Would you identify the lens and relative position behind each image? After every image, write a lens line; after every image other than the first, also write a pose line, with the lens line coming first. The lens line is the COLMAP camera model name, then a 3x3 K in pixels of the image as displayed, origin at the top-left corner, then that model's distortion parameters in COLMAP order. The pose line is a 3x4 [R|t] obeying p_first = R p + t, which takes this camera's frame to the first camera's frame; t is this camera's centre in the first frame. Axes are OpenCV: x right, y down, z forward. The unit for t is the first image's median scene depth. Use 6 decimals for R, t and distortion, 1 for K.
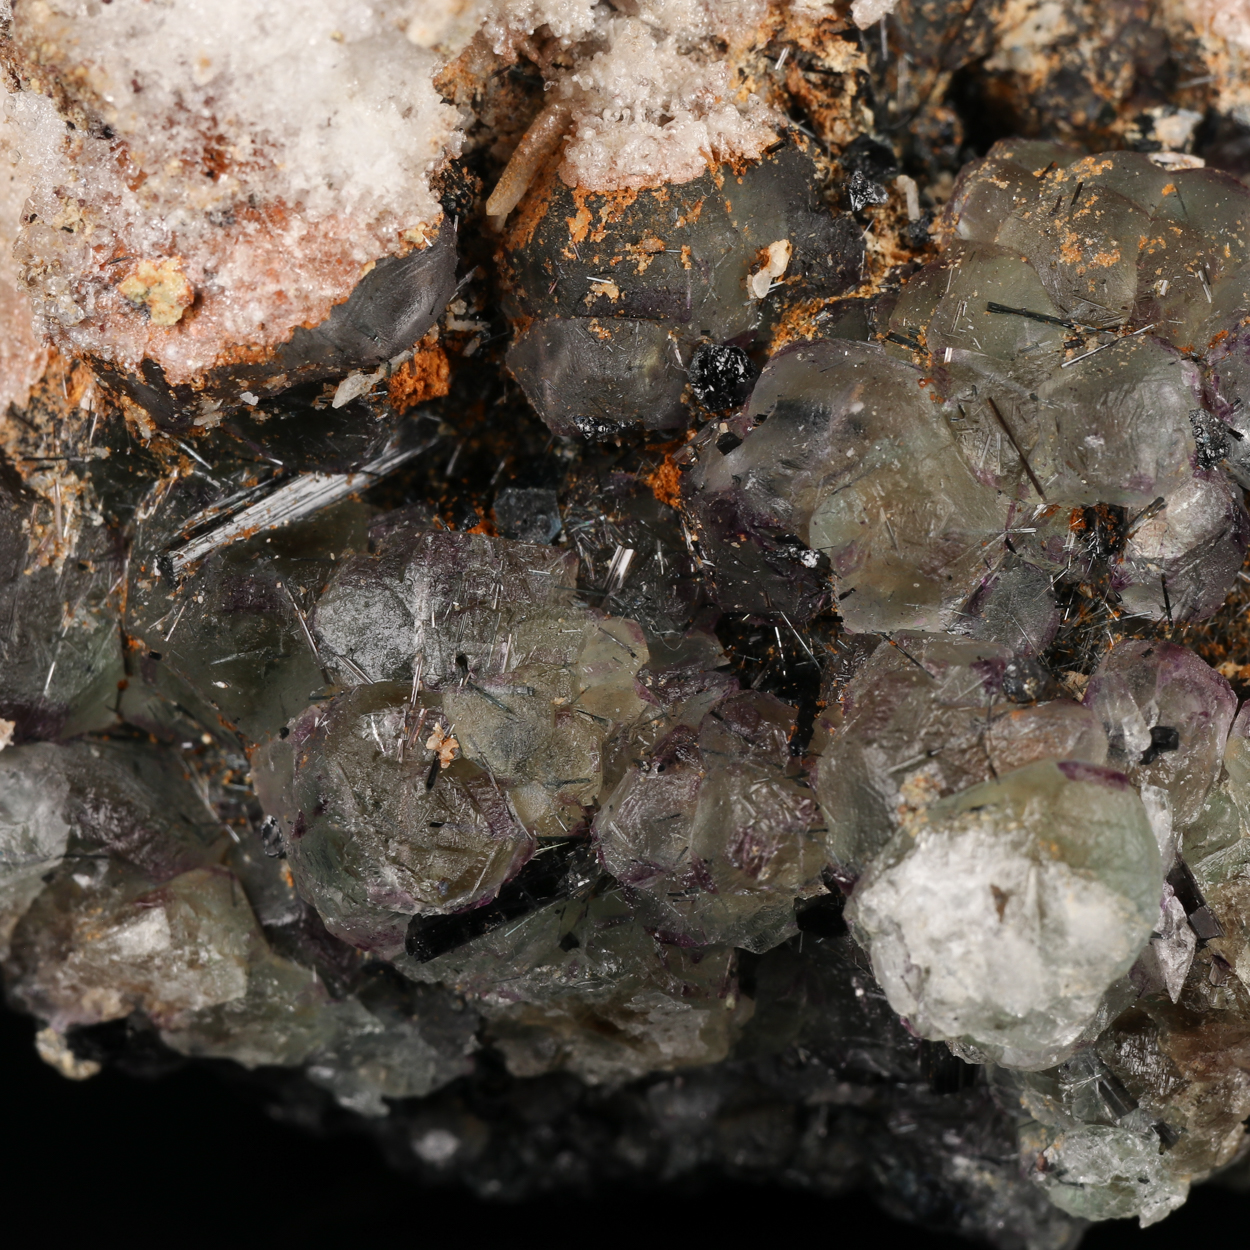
lens RADIAL K [[8298.4, 0, 625.0], [0, 8298.4, 625.0], [0, 0, 1]] dist [0.037619, 9.088548]
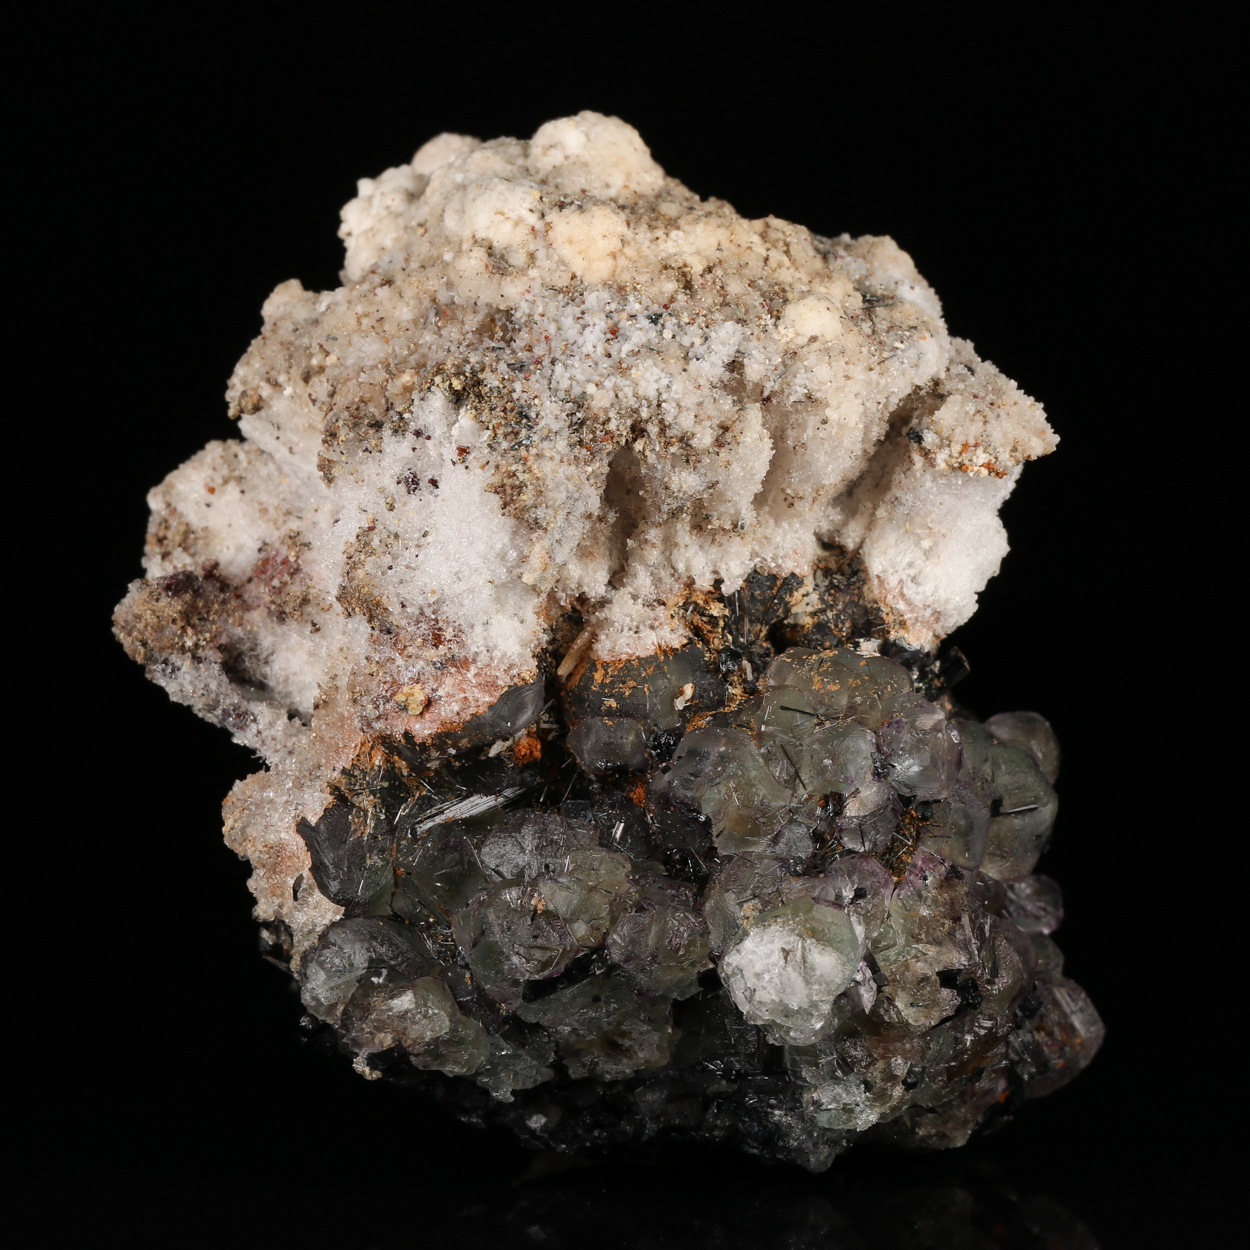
lens RADIAL K [[8298.4, 0, 625.0], [0, 8298.4, 625.0], [0, 0, 1]] dist [0.037619, 9.088548]
pose [[0.999882, -0.007757, -0.013285, 0.031394], [0.004904, 0.979245, -0.202619, 0.391644], [0.014581, 0.202530, 0.979167, -1.194216]]
